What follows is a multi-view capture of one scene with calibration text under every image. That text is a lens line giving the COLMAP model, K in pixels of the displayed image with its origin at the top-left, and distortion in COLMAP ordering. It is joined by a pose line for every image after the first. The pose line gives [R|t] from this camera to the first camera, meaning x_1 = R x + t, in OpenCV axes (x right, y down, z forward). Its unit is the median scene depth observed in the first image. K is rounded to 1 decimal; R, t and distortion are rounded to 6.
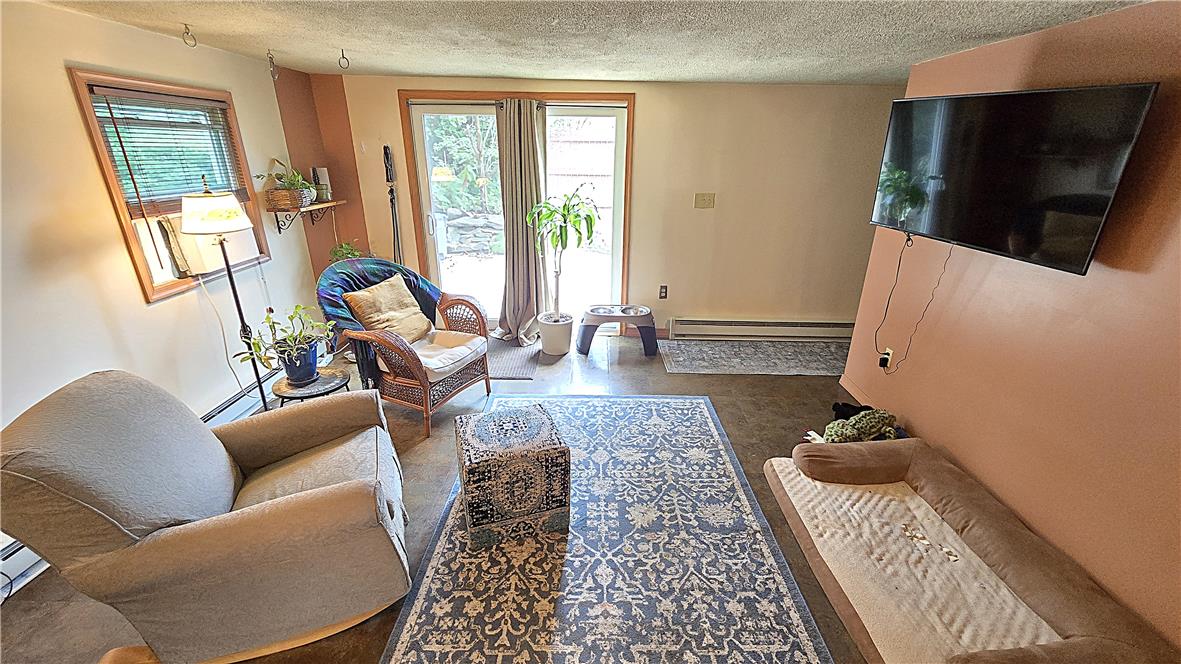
lens RADIAL K [[484.6, 0, 593.7], [0, 484.6, 342.4], [0, 0, 1]] dist [0.000088, -0.000352]
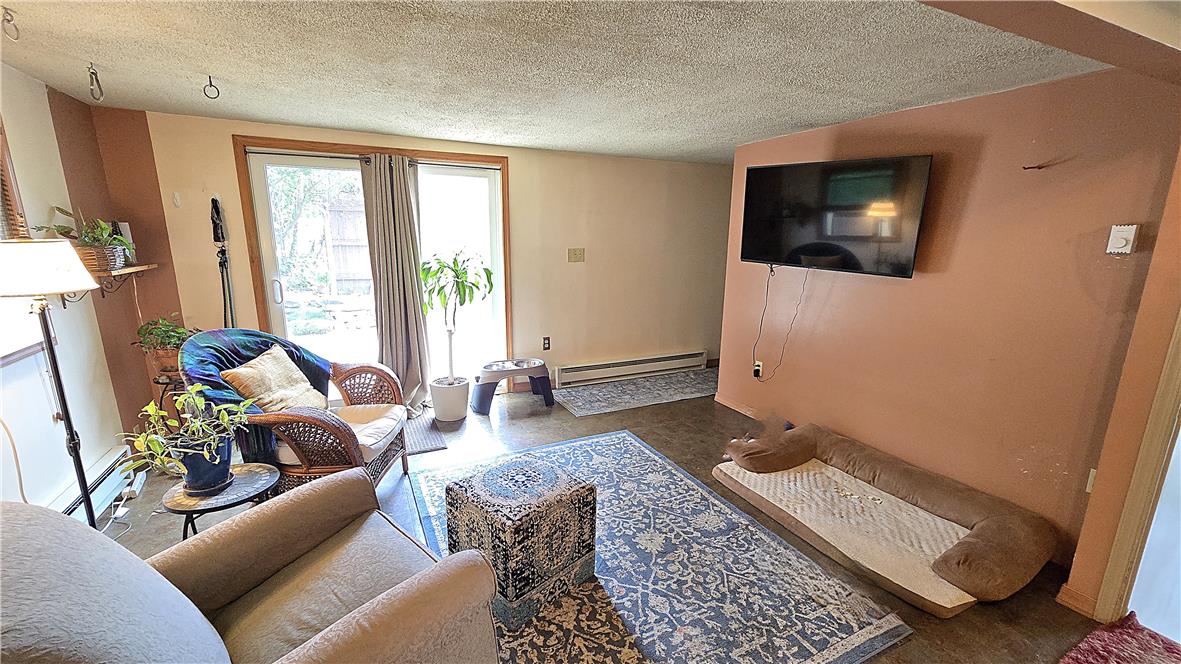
lens RADIAL K [[484.6, 0, 593.7], [0, 484.6, 342.4], [0, 0, 1]] dist [0.000088, -0.000352]
pose [[0.894947, -0.101652, 0.434437, -0.295275], [0.164655, 0.980217, -0.109836, 0.032083], [-0.414678, 0.169830, 0.893980, 0.061620]]
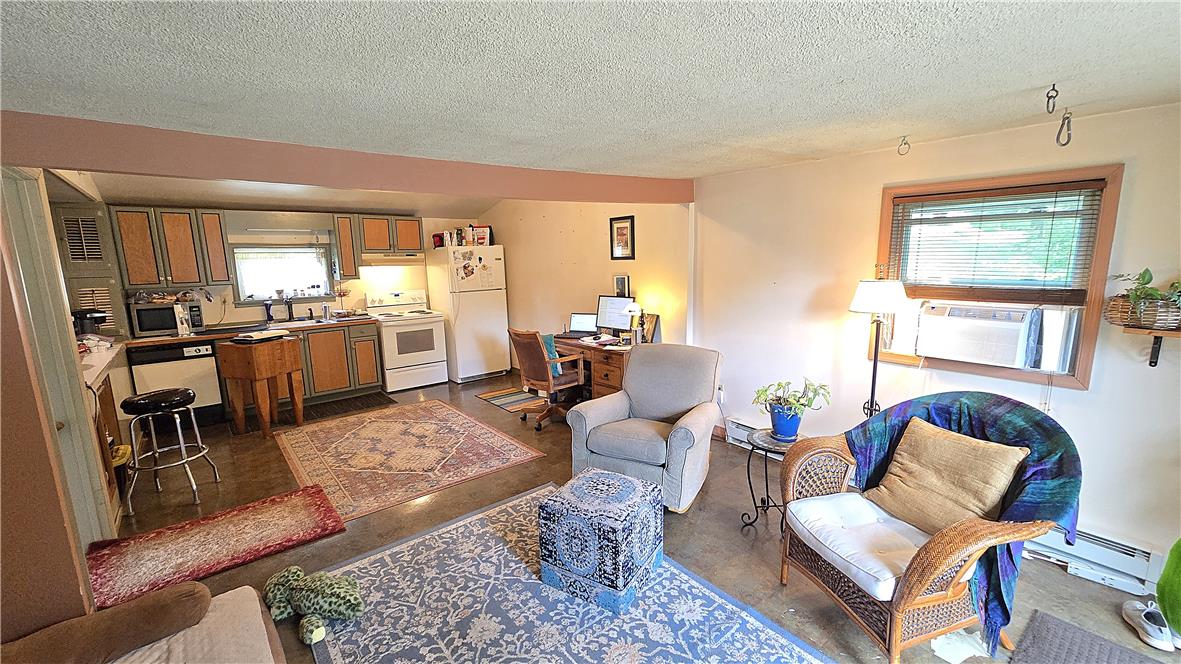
lens RADIAL K [[484.6, 0, 593.7], [0, 484.6, 342.4], [0, 0, 1]] dist [0.000088, -0.000352]
pose [[-0.781266, 0.111513, -0.614156, 0.319713], [-0.226539, 0.866172, 0.445451, -0.400388], [0.581638, 0.487146, -0.651449, 1.068027]]
